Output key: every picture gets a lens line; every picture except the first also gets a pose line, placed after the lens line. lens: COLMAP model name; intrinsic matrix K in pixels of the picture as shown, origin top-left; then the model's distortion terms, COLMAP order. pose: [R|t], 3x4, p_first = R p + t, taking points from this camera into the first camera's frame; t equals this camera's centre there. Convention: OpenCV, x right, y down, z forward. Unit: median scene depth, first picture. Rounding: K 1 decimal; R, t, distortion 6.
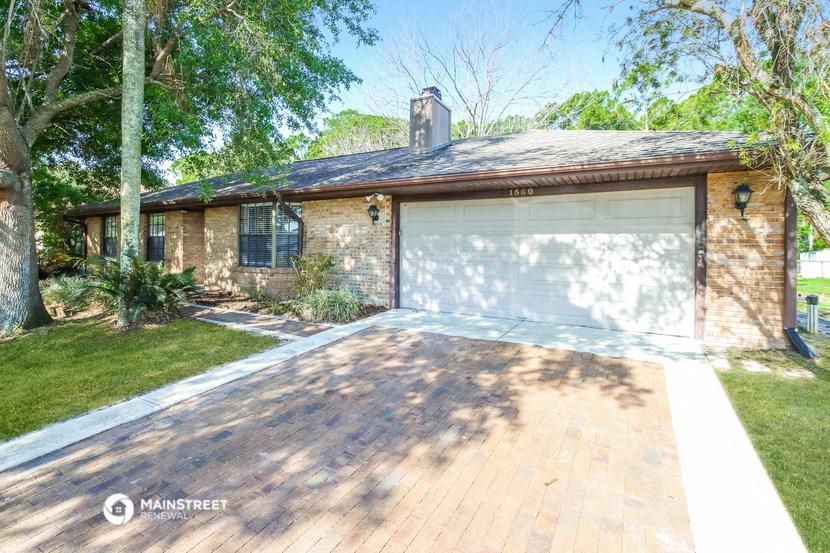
lens RADIAL K [[388.4, 0, 413.2], [0, 388.4, 283.4], [0, 0, 1]] dist [-0.001483, -0.000241]
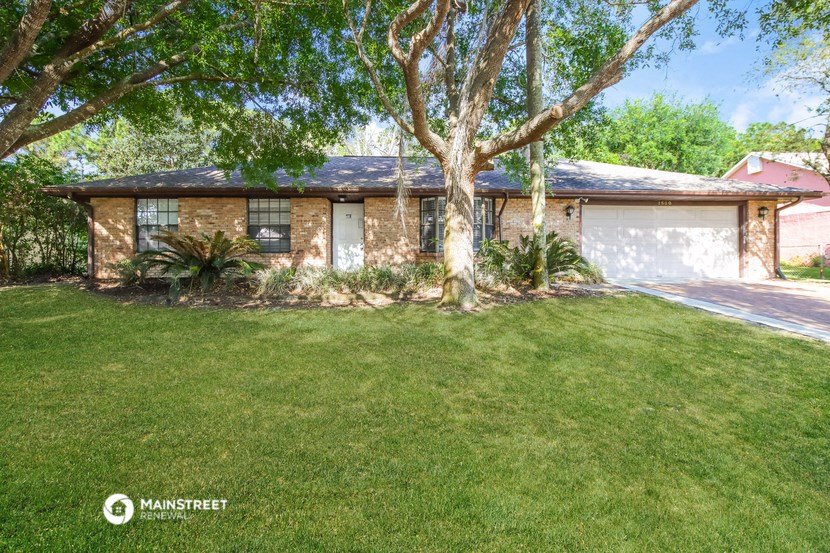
lens RADIAL K [[388.4, 0, 413.2], [0, 388.4, 283.4], [0, 0, 1]] dist [-0.001483, -0.000241]
pose [[0.872773, -0.045766, 0.485976, -1.636855], [0.047661, 0.998828, 0.008467, 0.064021], [-0.485794, 0.015773, 0.873931, 0.001453]]
